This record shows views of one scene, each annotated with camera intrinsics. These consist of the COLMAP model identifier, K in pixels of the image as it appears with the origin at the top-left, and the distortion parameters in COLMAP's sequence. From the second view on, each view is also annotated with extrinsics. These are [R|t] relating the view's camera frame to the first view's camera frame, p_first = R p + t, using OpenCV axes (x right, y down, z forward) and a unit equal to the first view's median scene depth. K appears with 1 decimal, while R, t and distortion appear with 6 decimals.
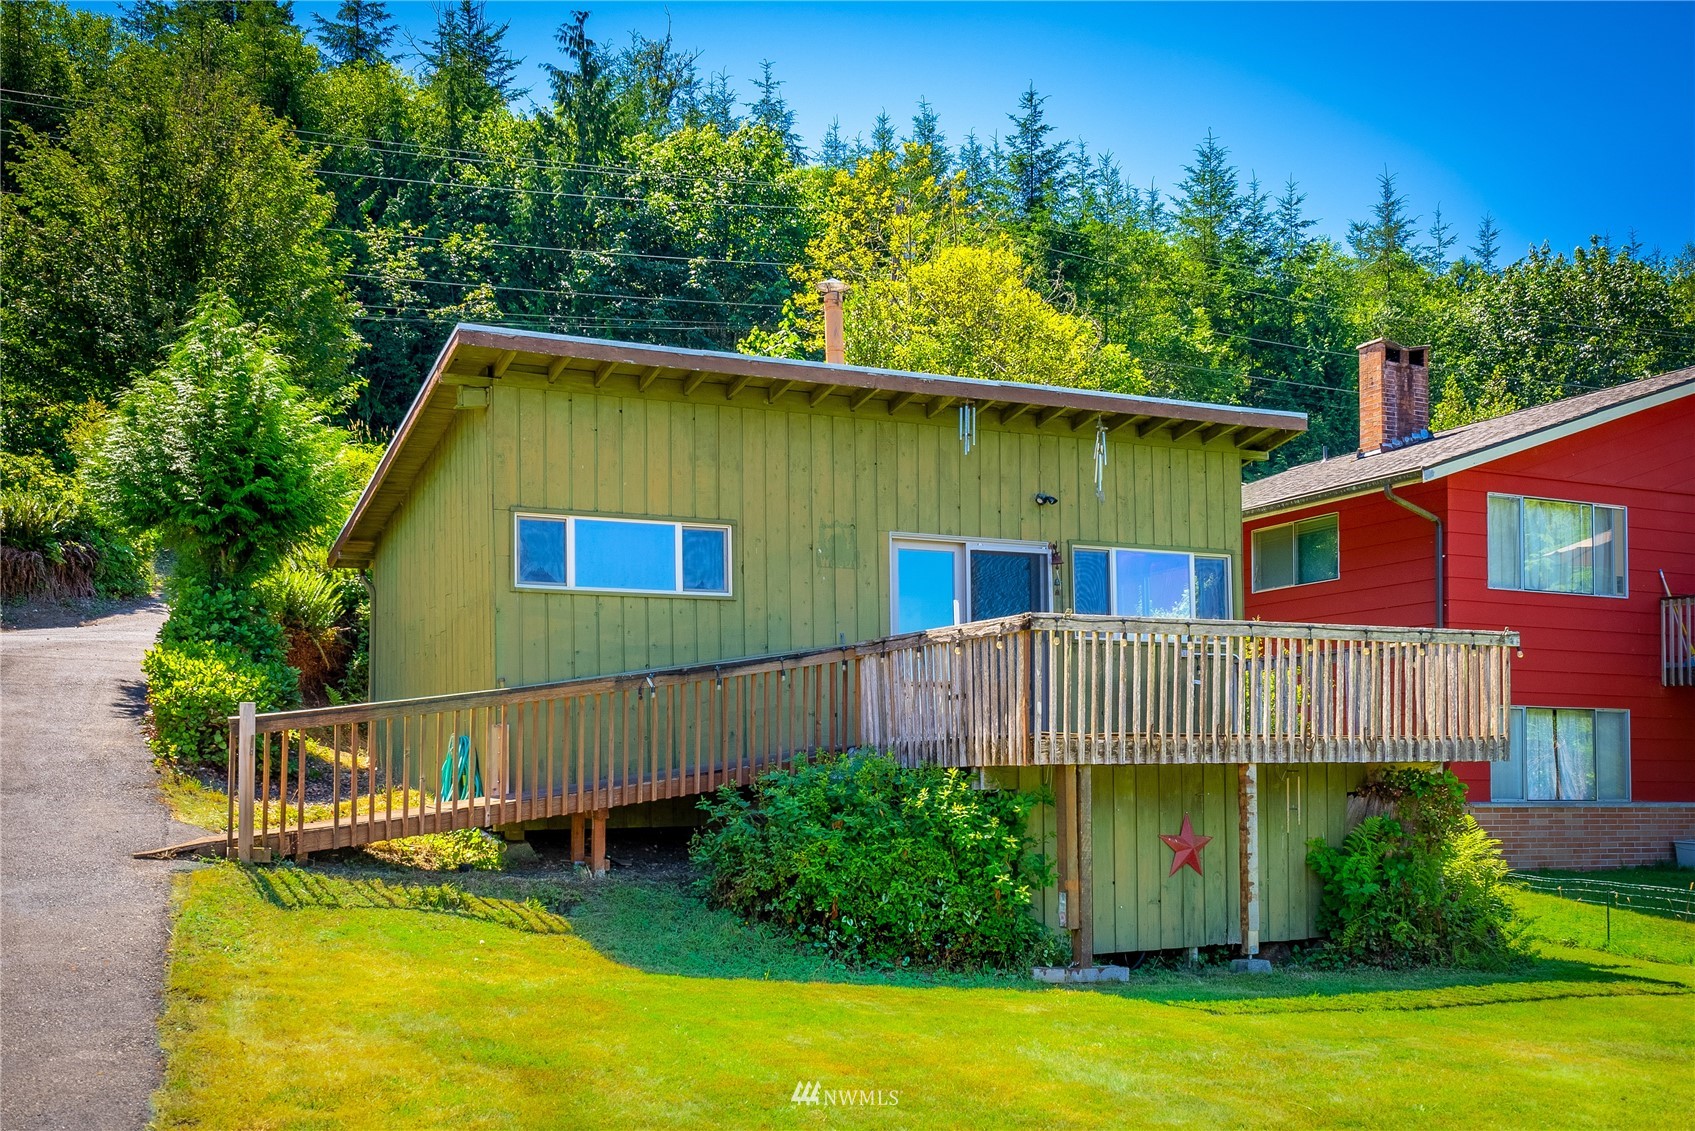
lens RADIAL K [[1689.7, 0, 846.0], [0, 1689.7, 731.5], [0, 0, 1]] dist [0.006926, 0.000000]
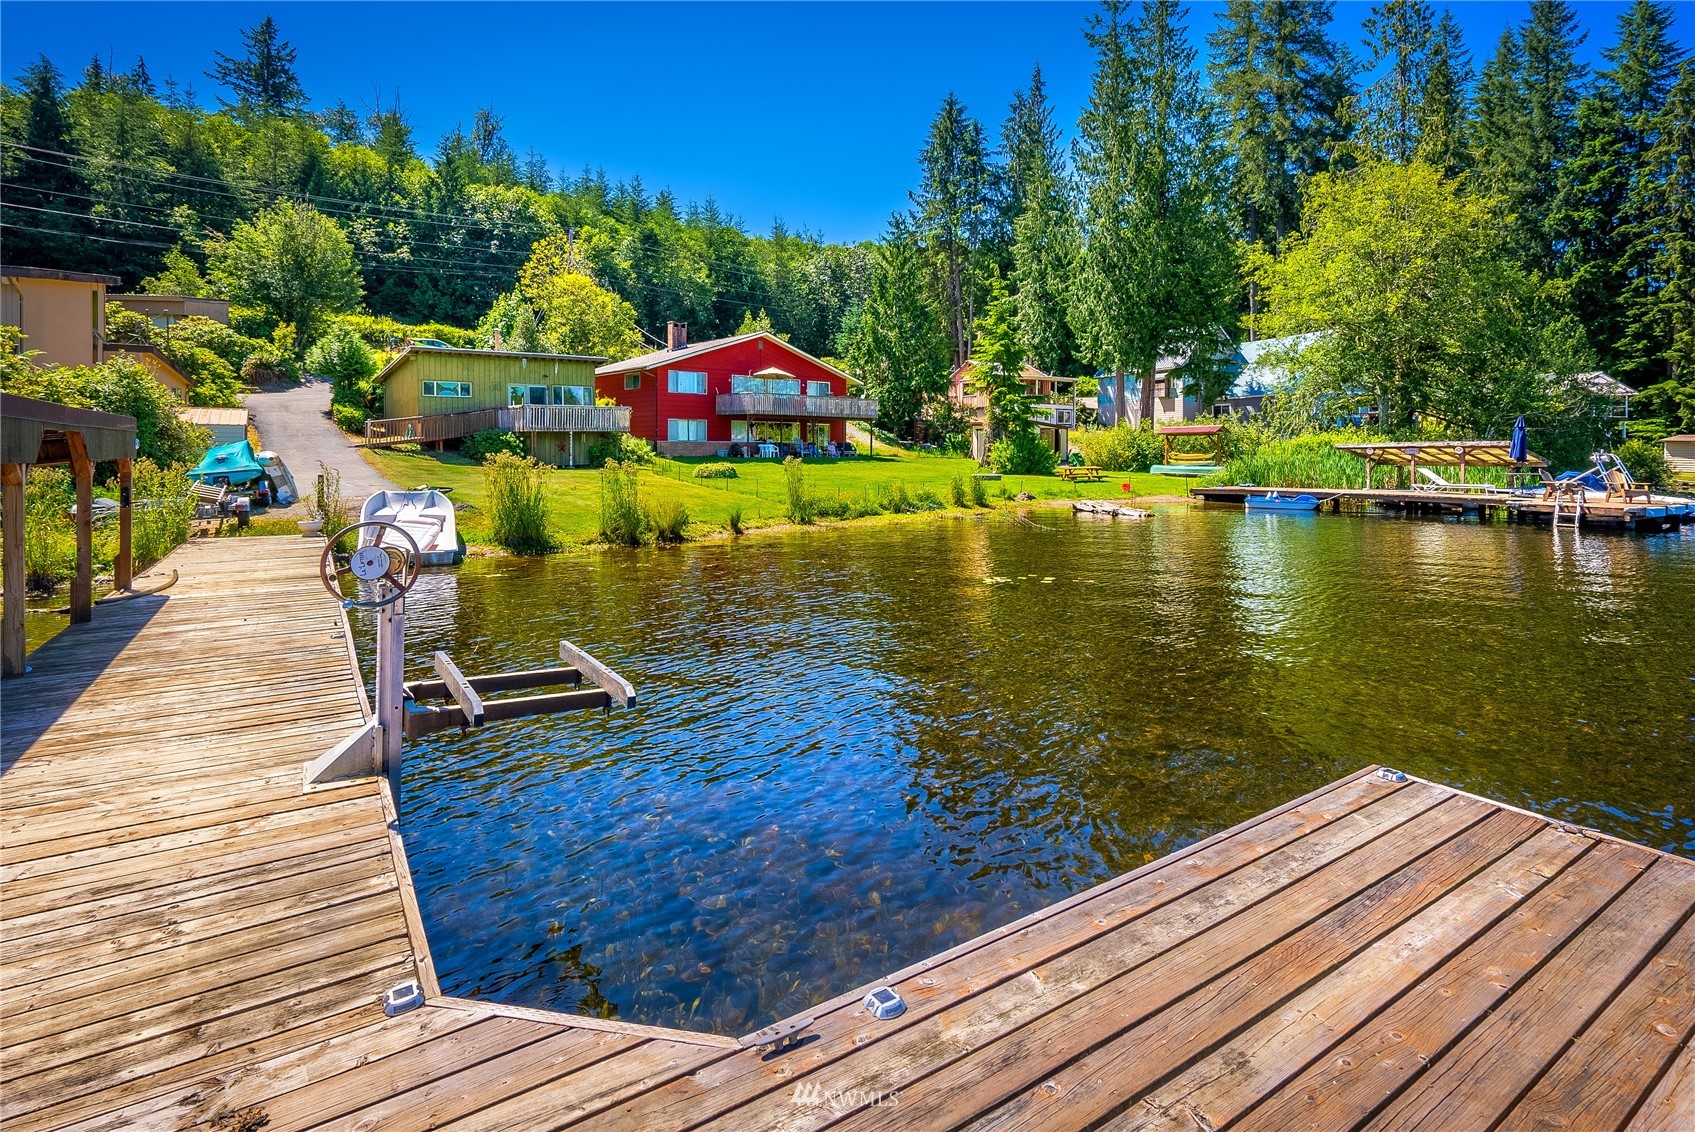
lens RADIAL K [[769.3, 0, 831.1], [0, 769.3, 447.2], [0, 0, 1]] dist [0.000371, 0.000651]
pose [[0.955327, -0.000959, 0.295551, 0.220207], [-0.009664, 0.999359, 0.034482, -0.017157], [-0.295394, -0.035798, 0.954704, -1.186223]]
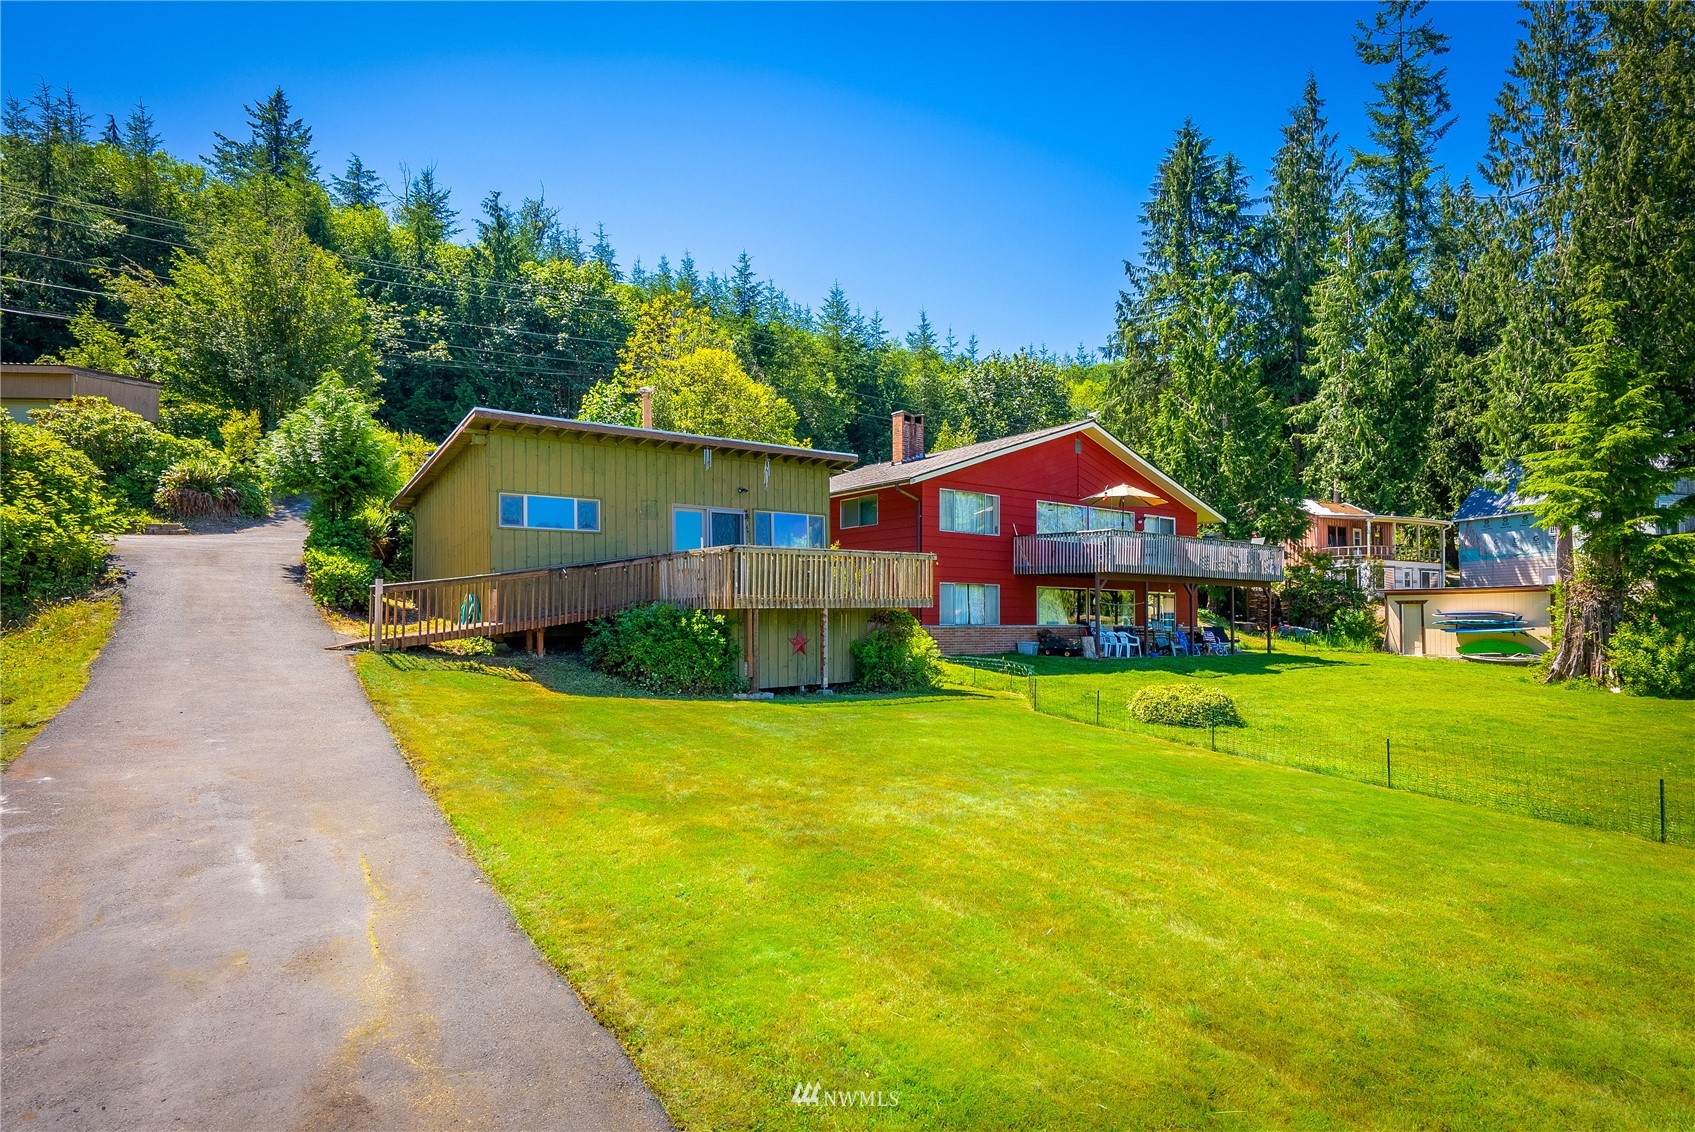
lens RADIAL K [[917.3, 0, 839.2], [0, 917.3, 603.4], [0, 0, 1]] dist [0.004019, 0.000396]
pose [[0.977509, 0.004476, 0.210846, -0.011415], [-0.007751, 0.999862, 0.014708, -0.005063], [-0.210751, -0.016012, 0.977409, -0.198024]]
